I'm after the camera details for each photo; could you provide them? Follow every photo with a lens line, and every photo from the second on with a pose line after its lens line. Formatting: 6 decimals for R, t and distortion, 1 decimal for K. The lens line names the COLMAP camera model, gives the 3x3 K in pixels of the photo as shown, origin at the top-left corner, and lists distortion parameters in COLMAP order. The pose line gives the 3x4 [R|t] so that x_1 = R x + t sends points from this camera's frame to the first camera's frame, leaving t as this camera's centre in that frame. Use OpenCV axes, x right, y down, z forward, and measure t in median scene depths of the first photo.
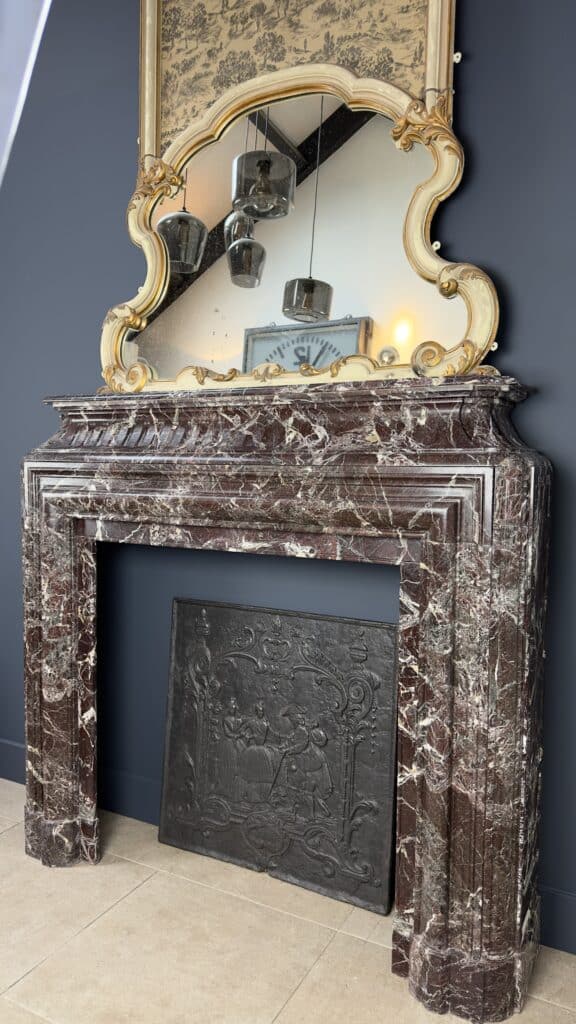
lens RADIAL K [[724.6, 0, 273.4], [0, 724.6, 508.1], [0, 0, 1]] dist [0.090755, -0.137614]
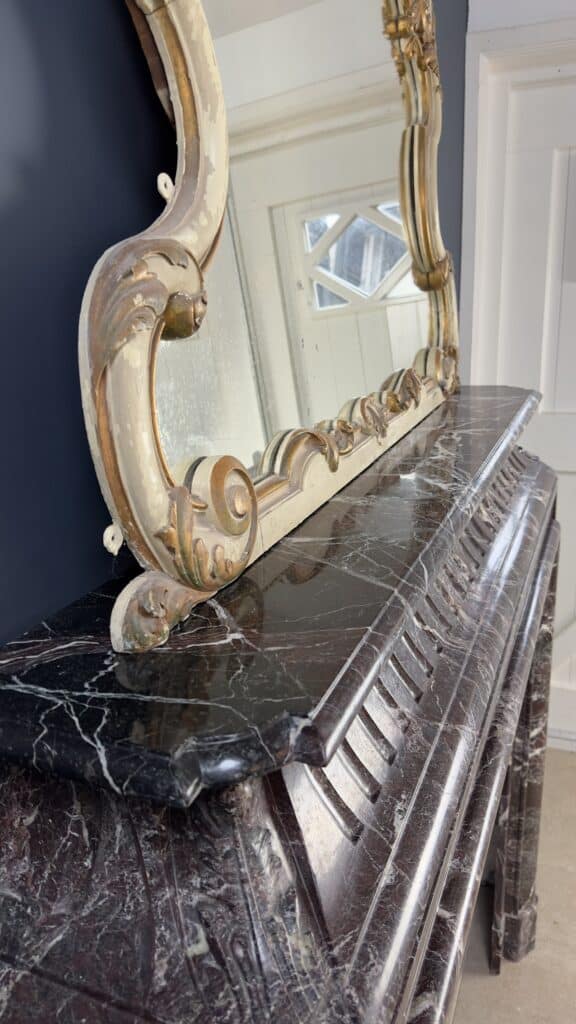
lens RADIAL K [[758.6, 0, 288.0], [0, 758.6, 512.0], [0, 0, 1]] dist [0.104478, -0.215517]
pose [[-0.121379, -0.306822, 0.943996, -0.607249], [0.108948, 0.941163, 0.319910, -0.344698], [-0.986609, 0.141676, -0.080810, 1.264461]]
